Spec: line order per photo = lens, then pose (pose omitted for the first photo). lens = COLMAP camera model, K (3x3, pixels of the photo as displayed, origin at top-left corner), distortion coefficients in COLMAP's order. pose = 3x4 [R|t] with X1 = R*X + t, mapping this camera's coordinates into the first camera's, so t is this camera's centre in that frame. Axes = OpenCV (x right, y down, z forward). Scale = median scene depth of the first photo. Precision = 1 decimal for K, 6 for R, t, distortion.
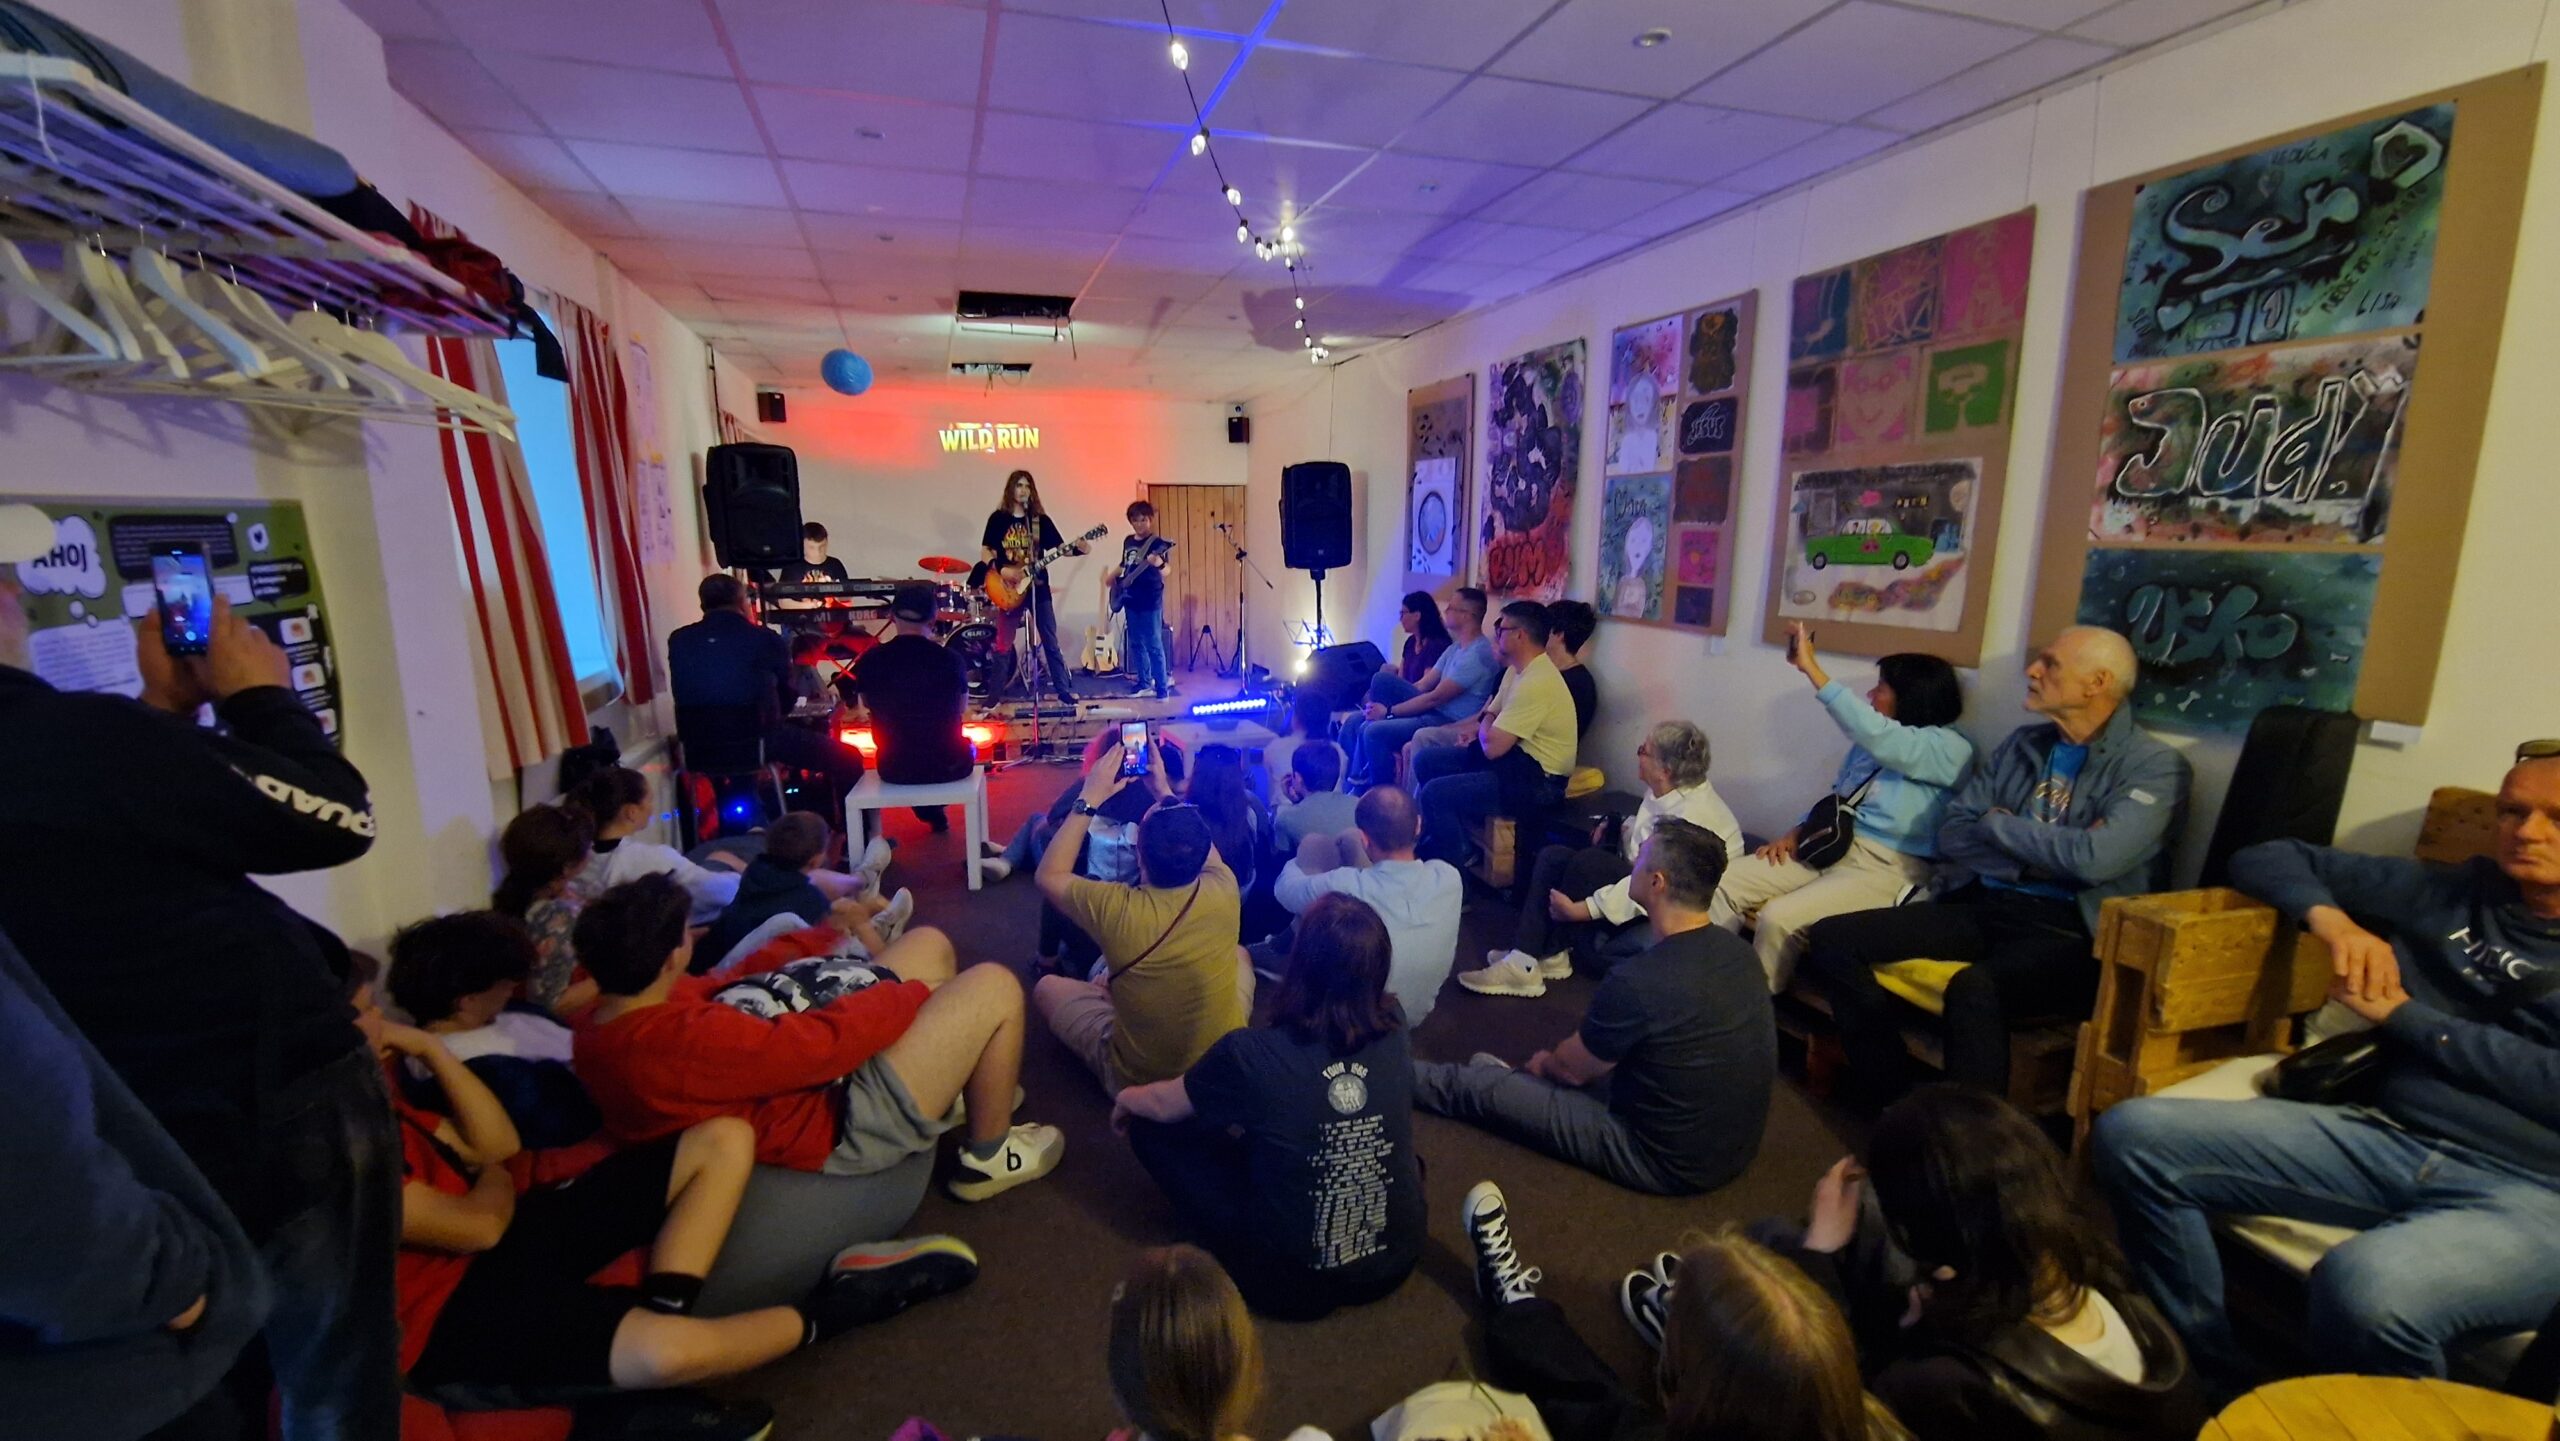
lens RADIAL K [[980.2, 0, 1274.8], [0, 980.2, 730.6], [0, 0, 1]] dist [-0.000252, -0.000003]
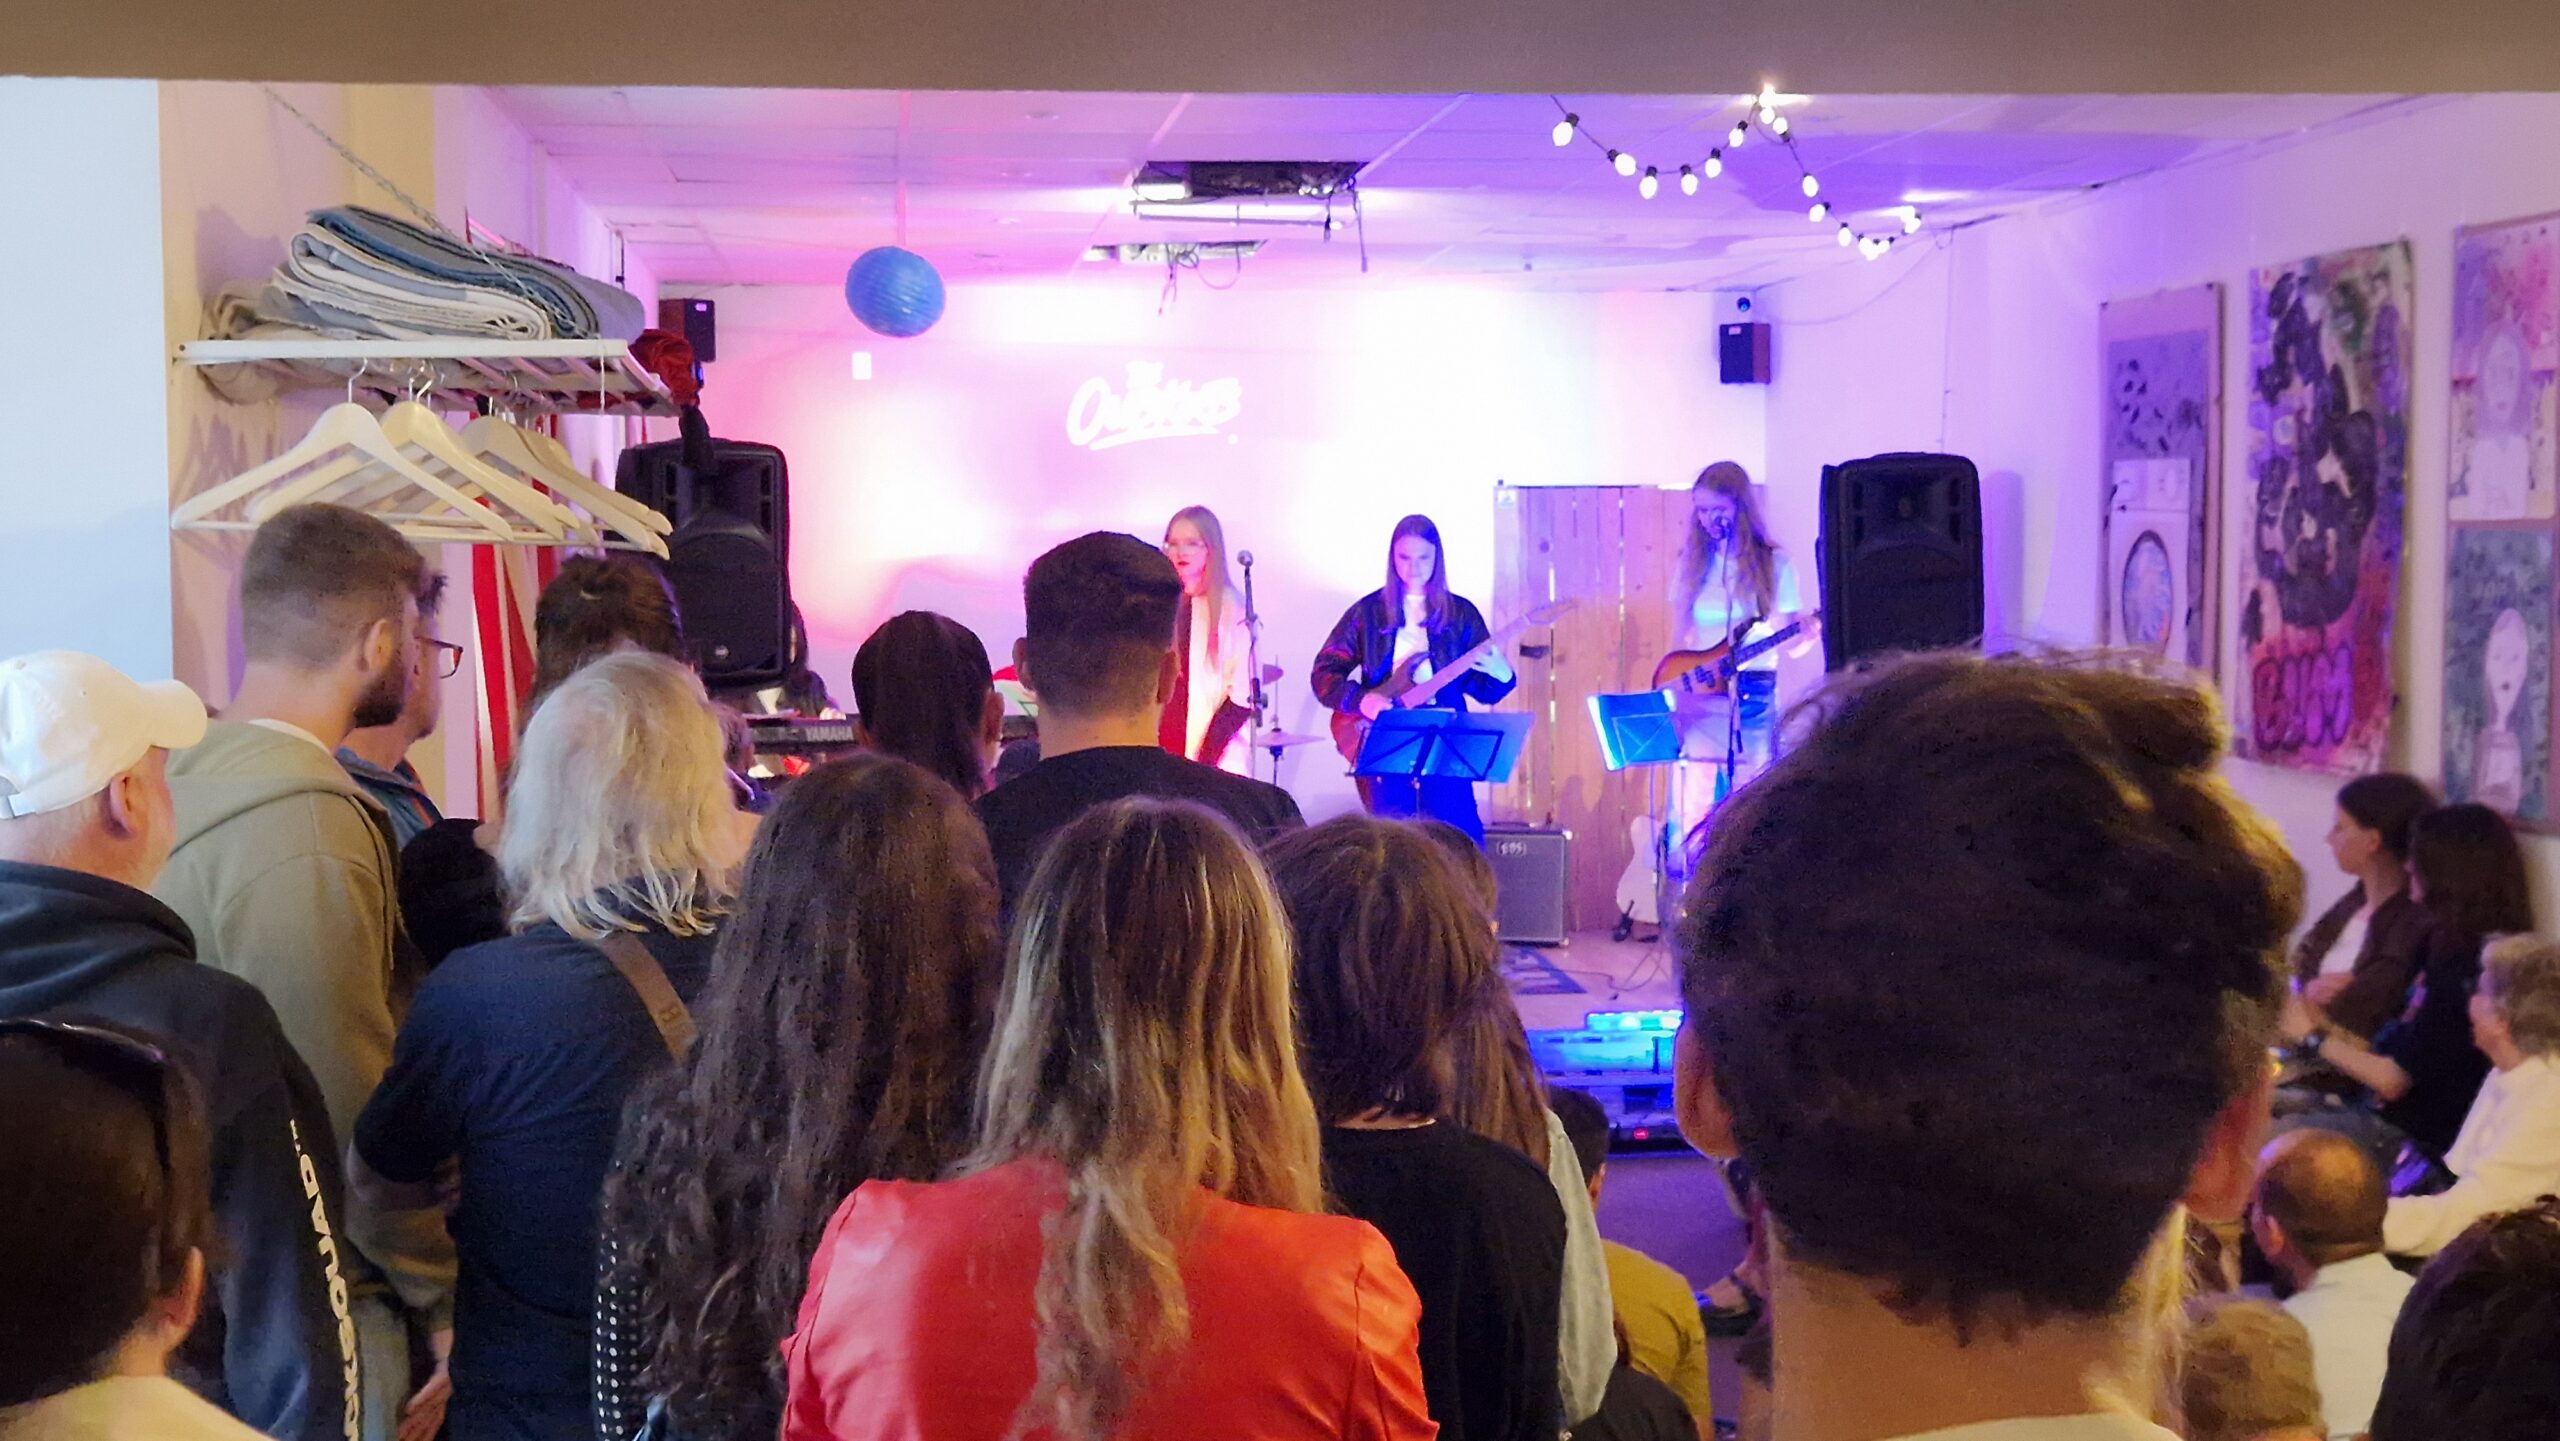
lens RADIAL K [[1739.3, 0, 1278.9], [0, 1739.3, 723.4], [0, 0, 1]] dist [0.000969, -0.000222]
pose [[0.969452, 0.004035, -0.245247, -0.016864], [-0.042514, 0.987496, -0.151806, -0.013155], [0.241567, 0.157595, 0.957501, 0.102587]]
